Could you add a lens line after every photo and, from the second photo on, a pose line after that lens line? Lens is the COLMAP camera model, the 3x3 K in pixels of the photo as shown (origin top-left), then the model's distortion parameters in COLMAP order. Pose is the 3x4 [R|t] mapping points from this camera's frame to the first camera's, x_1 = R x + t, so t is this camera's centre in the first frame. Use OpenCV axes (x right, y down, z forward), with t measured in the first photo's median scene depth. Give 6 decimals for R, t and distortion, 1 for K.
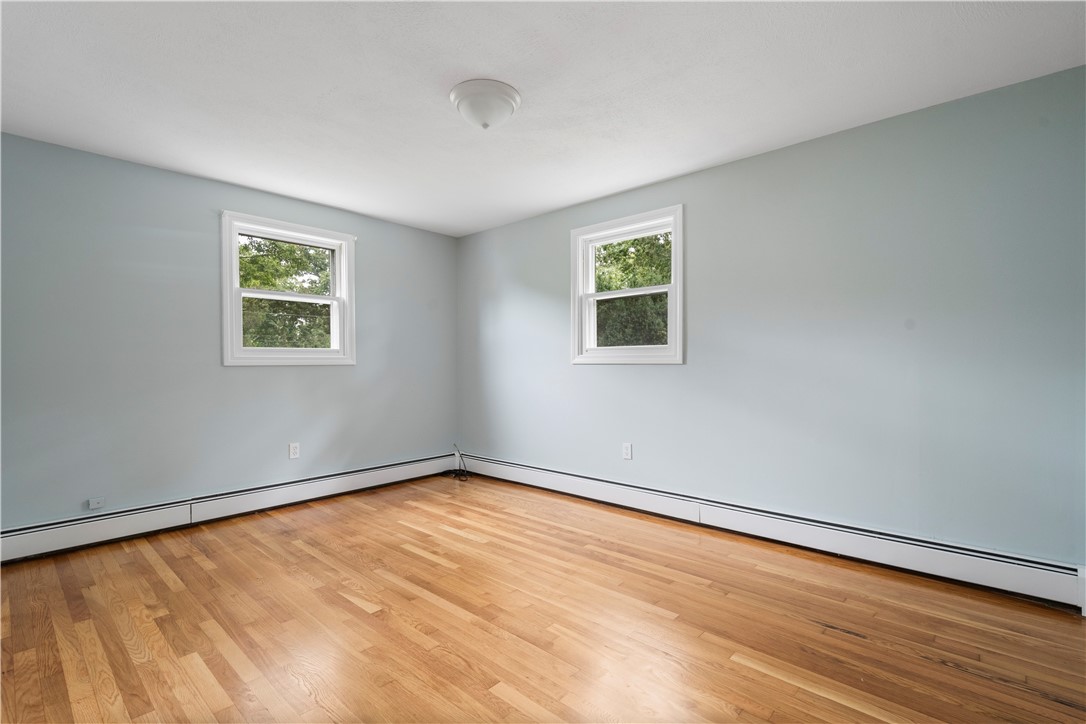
lens RADIAL K [[511.9, 0, 539.8], [0, 511.9, 364.4], [0, 0, 1]] dist [0.006176, -0.000192]
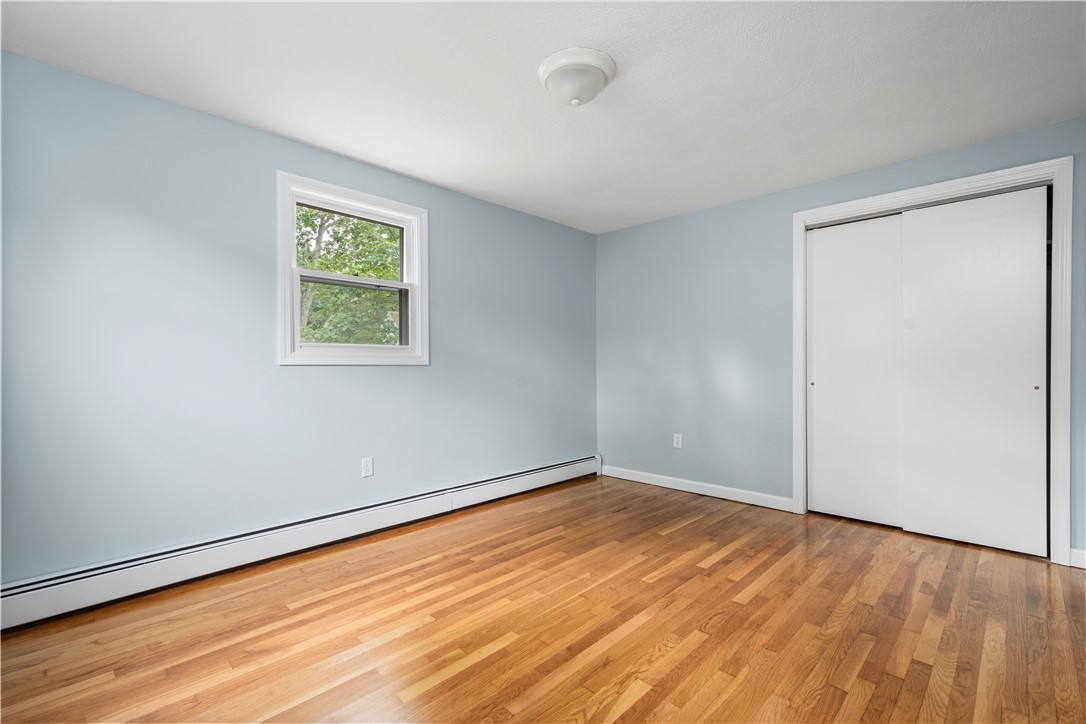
lens RADIAL K [[489.6, 0, 536.9], [0, 489.6, 361.2], [0, 0, 1]] dist [0.014672, 0.000000]
pose [[0.022424, 0.016950, 0.999605, -0.753351], [0.012075, 0.999779, -0.017224, 0.012424], [-0.999676, 0.012457, 0.022215, 0.815221]]
